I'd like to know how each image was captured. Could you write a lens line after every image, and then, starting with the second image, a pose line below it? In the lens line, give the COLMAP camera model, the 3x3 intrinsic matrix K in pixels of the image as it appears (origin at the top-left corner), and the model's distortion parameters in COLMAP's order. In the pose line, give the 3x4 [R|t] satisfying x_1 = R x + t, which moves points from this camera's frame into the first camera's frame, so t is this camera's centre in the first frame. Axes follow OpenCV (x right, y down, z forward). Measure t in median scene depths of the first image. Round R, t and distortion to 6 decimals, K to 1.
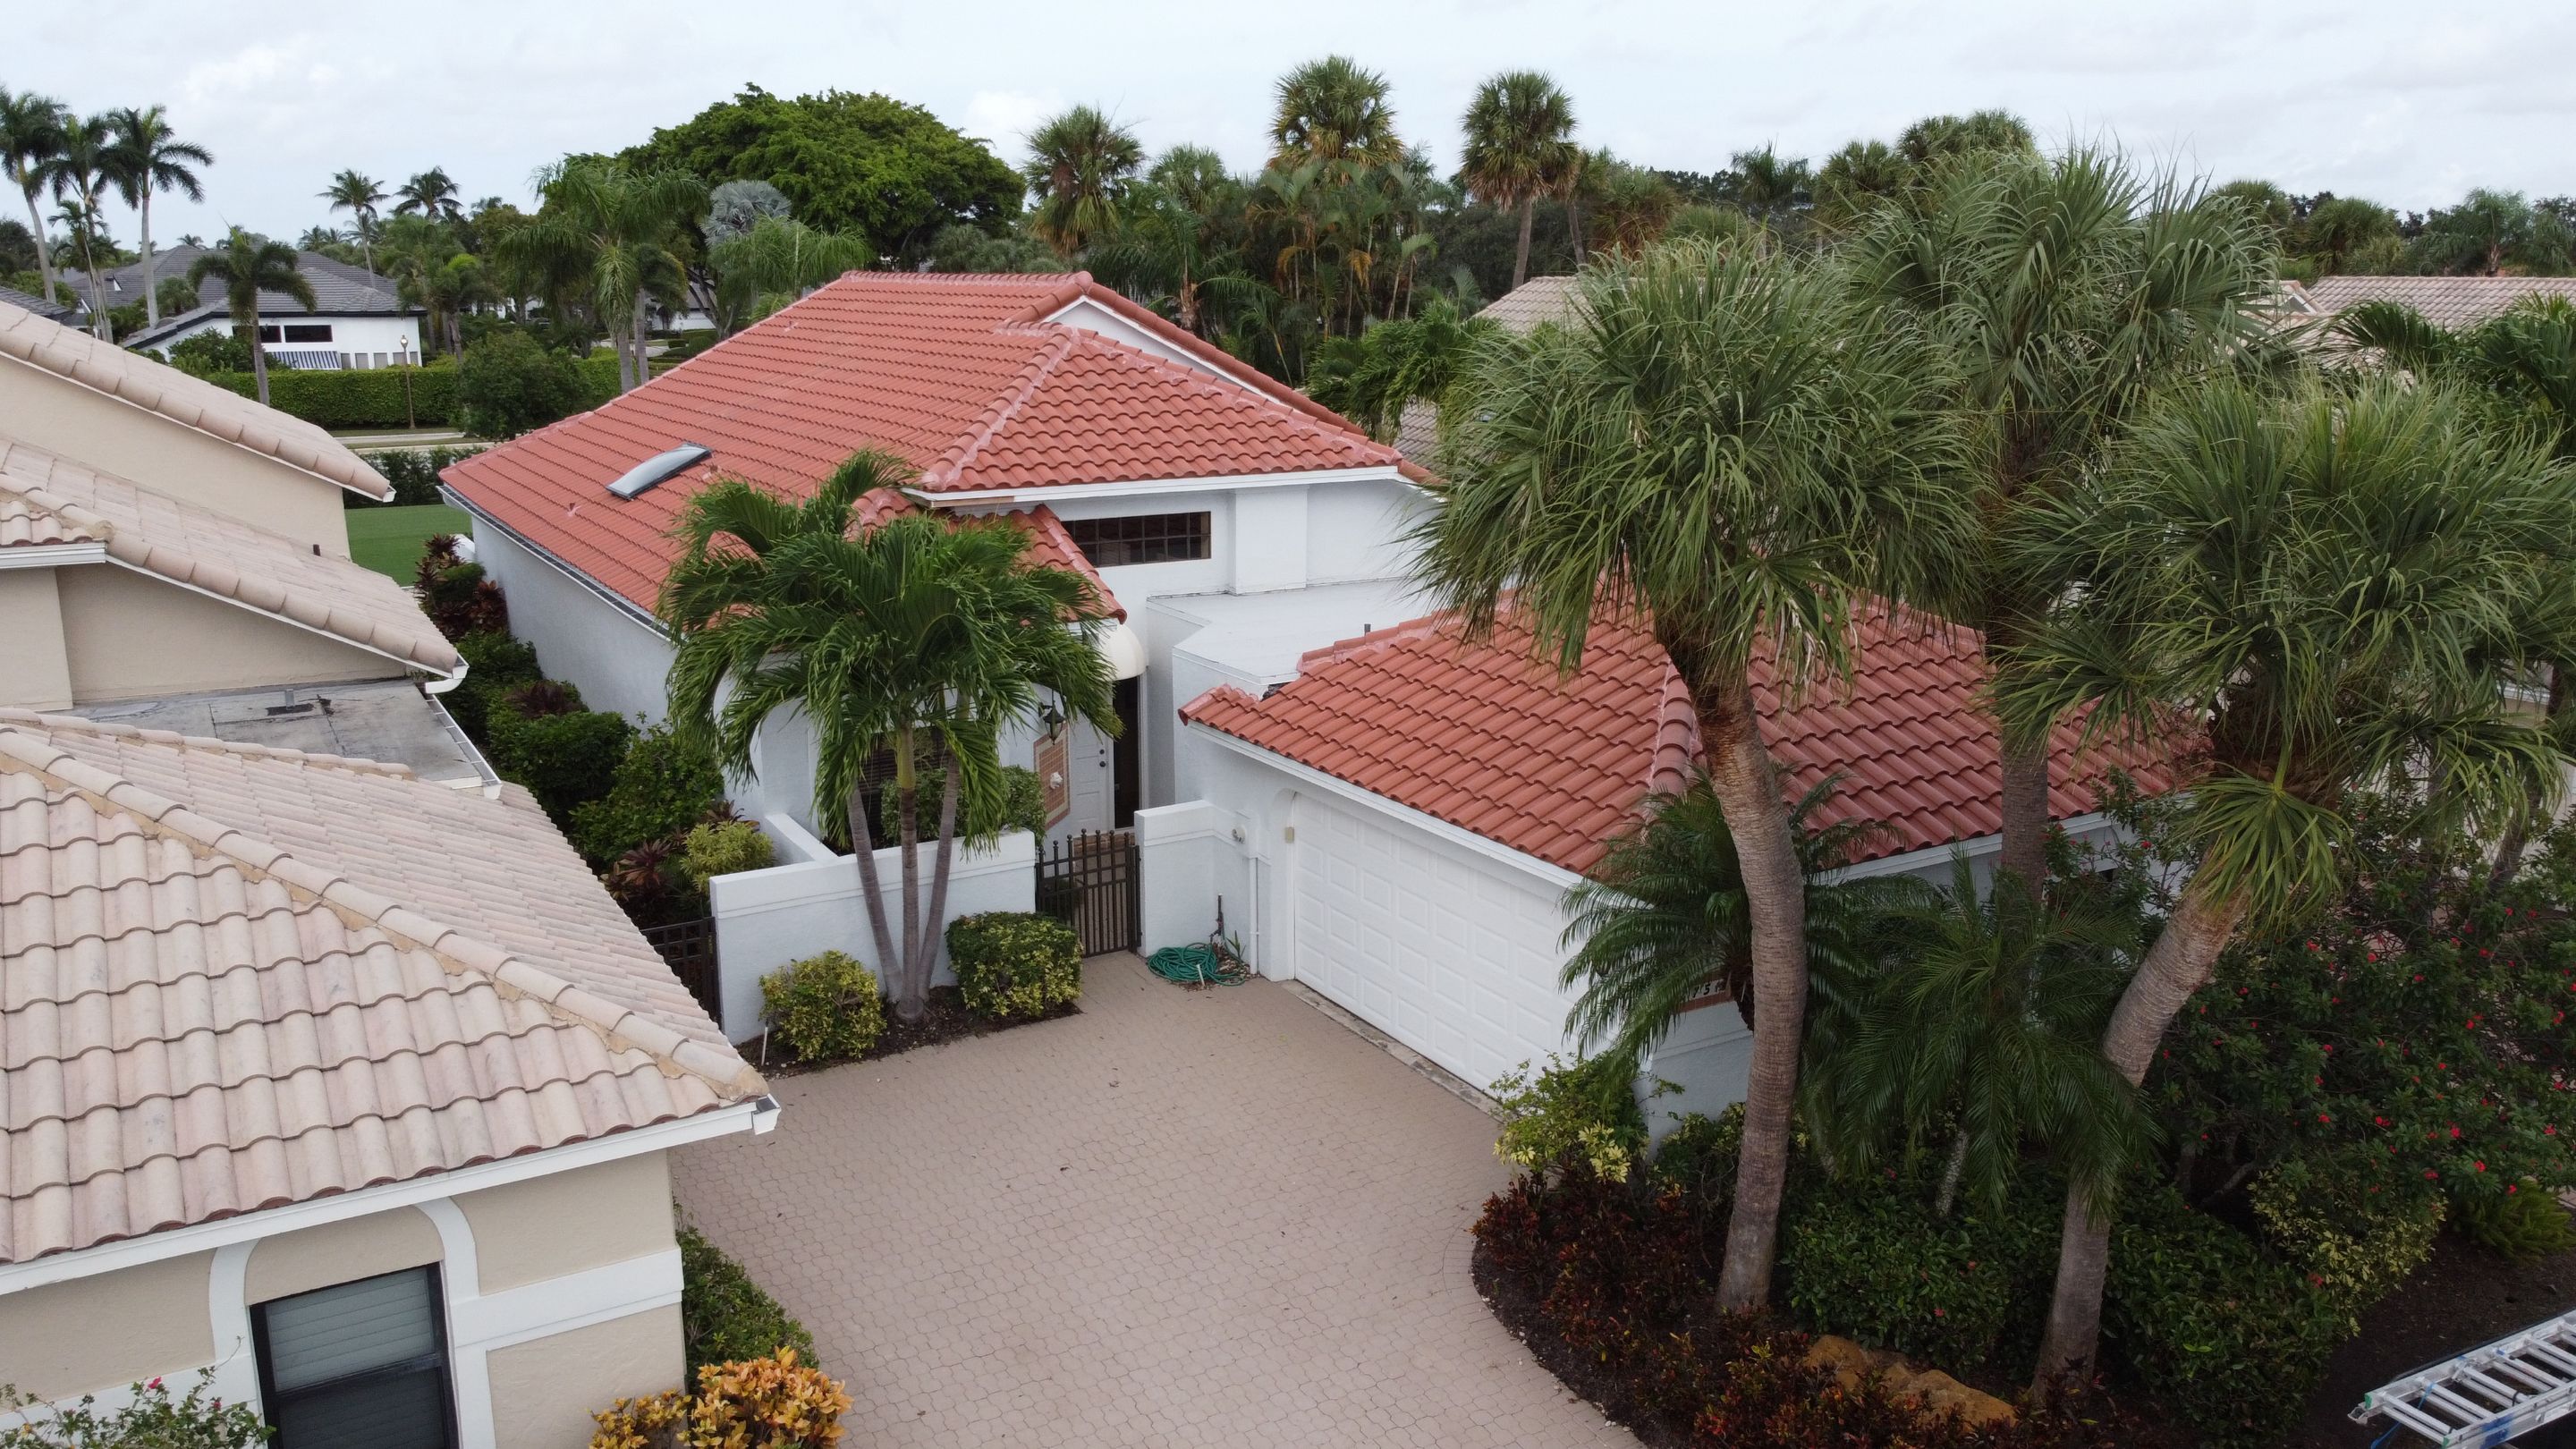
lens RADIAL K [[1950.5, 0, 1283.8], [0, 1950.5, 725.3], [0, 0, 1]] dist [-0.005536, 0.015241]
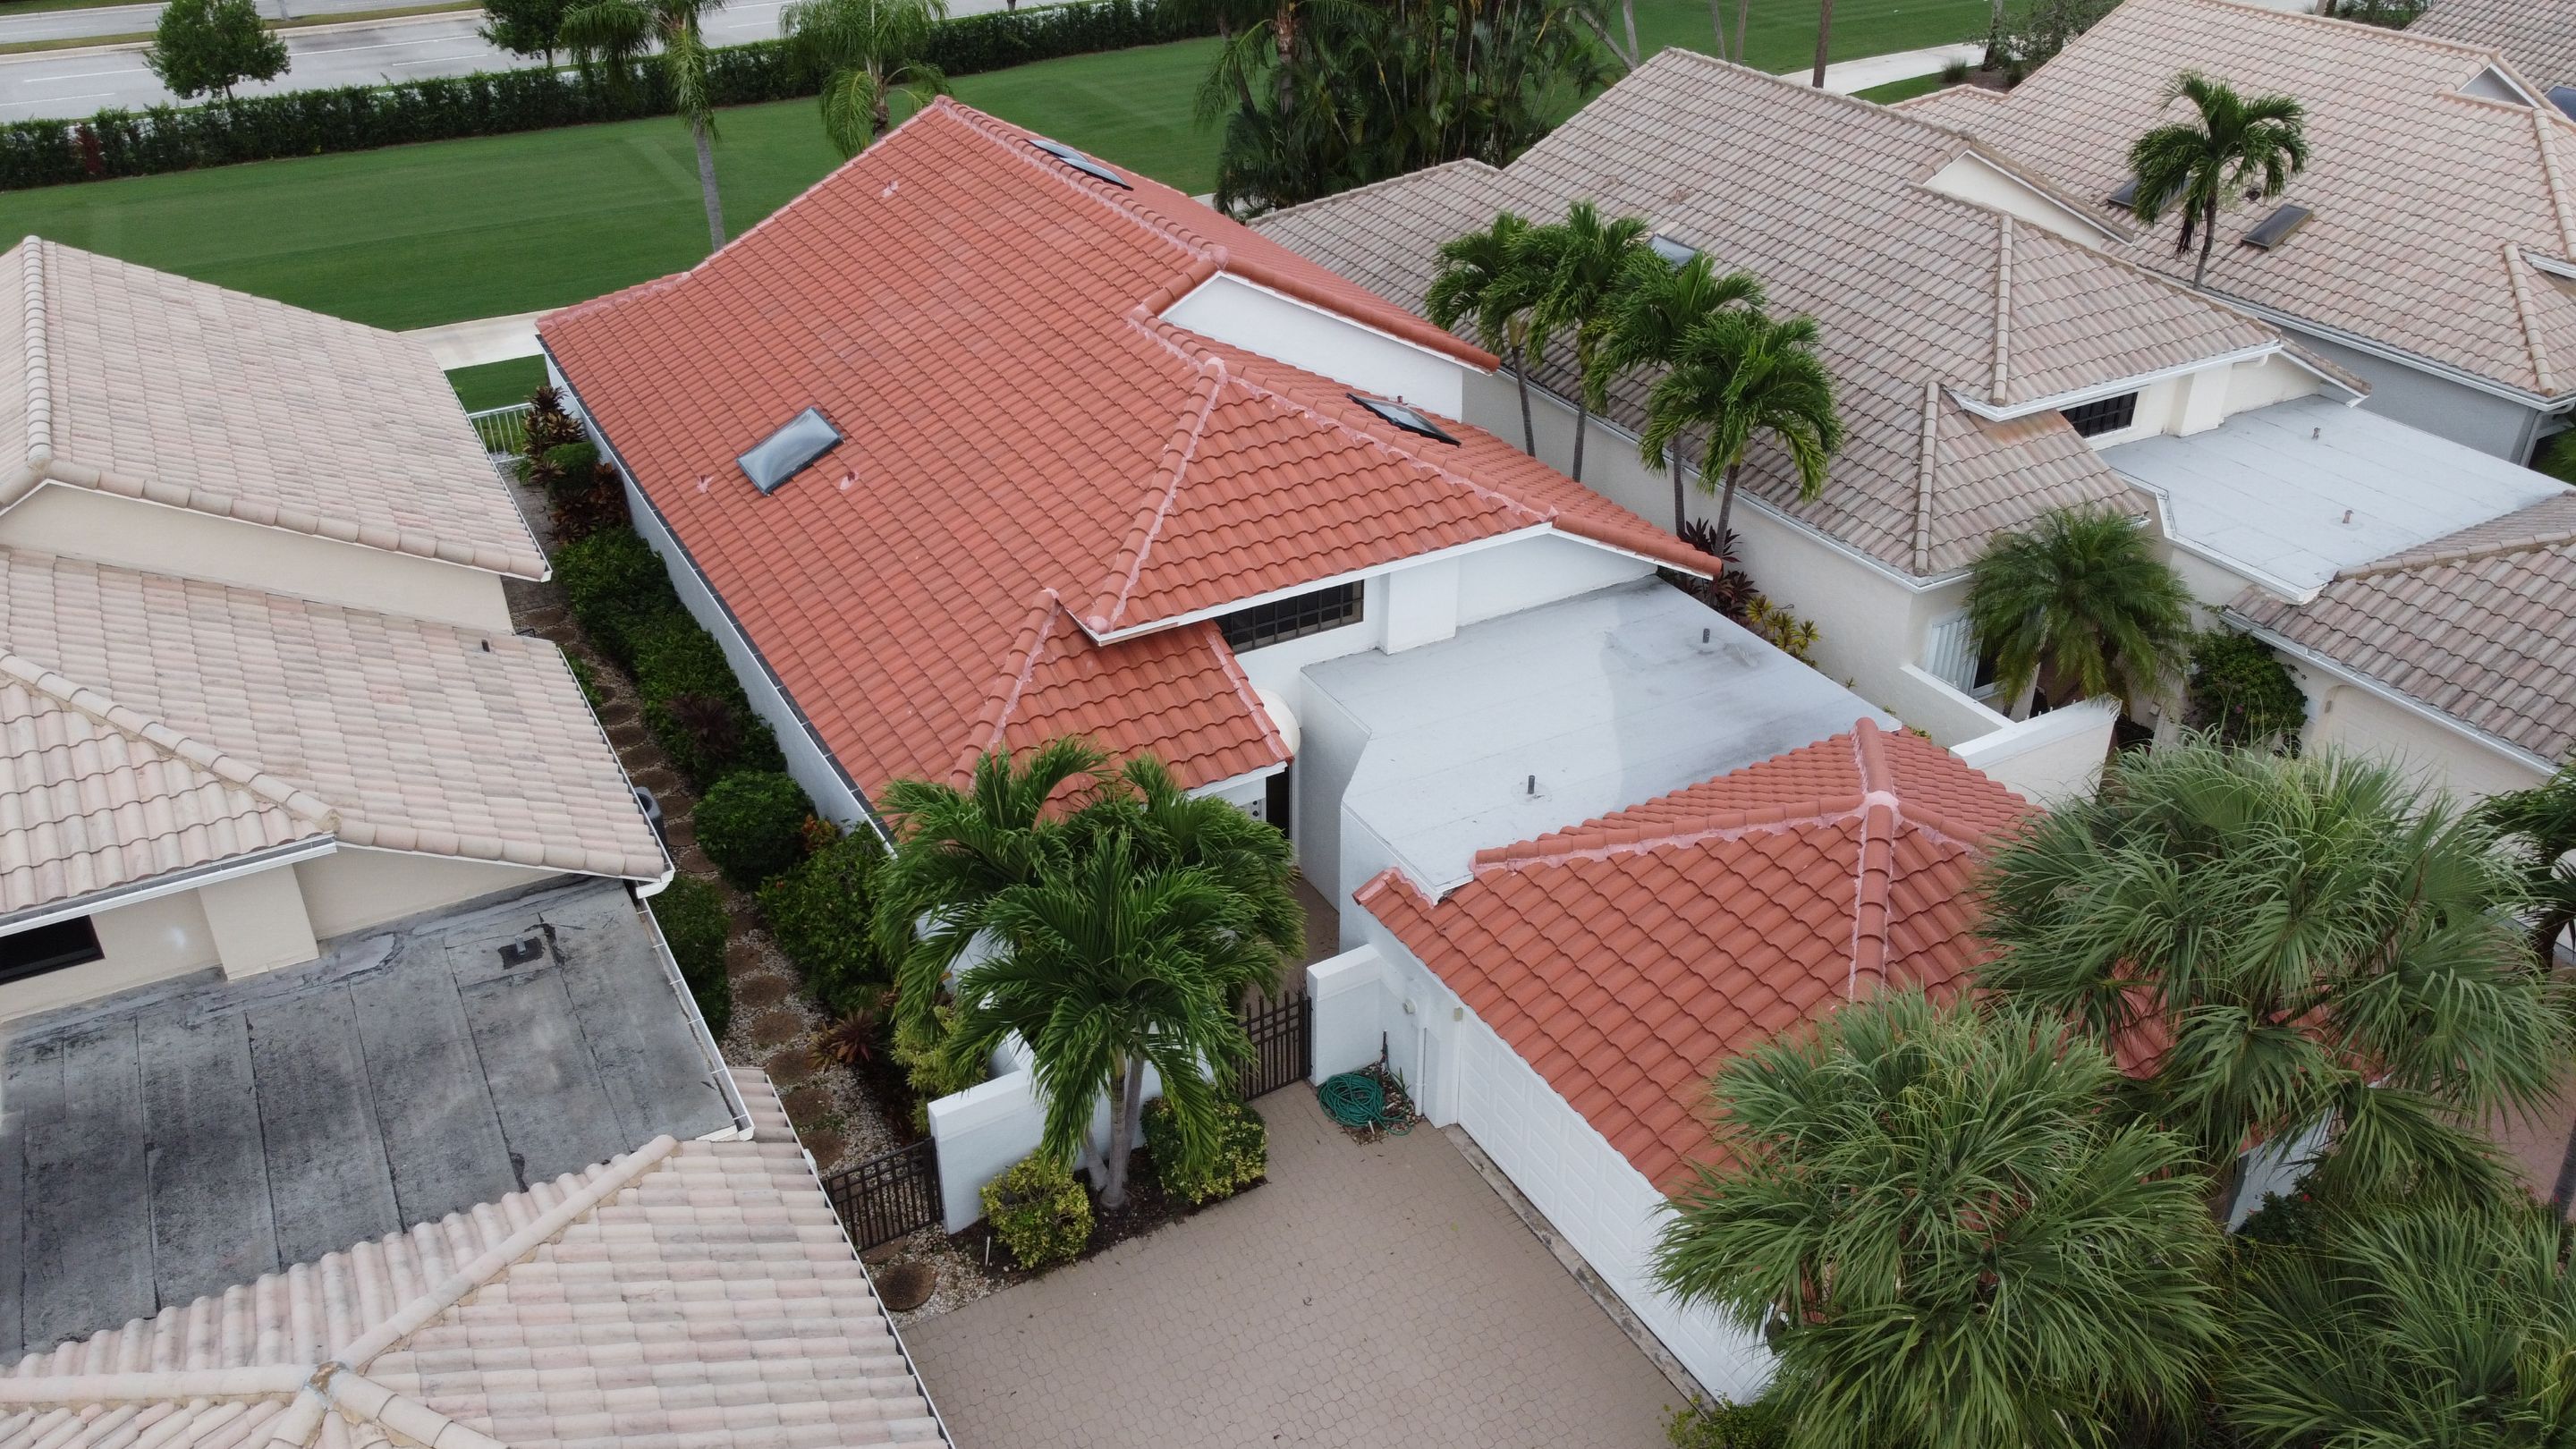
lens RADIAL K [[1950.5, 0, 1293.7], [0, 1950.5, 719.7], [0, 0, 1]] dist [-0.005536, 0.015241]
pose [[0.999893, 0.006153, -0.013262, -0.073084], [-0.002003, 0.956217, 0.292653, -0.405408], [0.014482, -0.292596, 0.956127, 0.032966]]
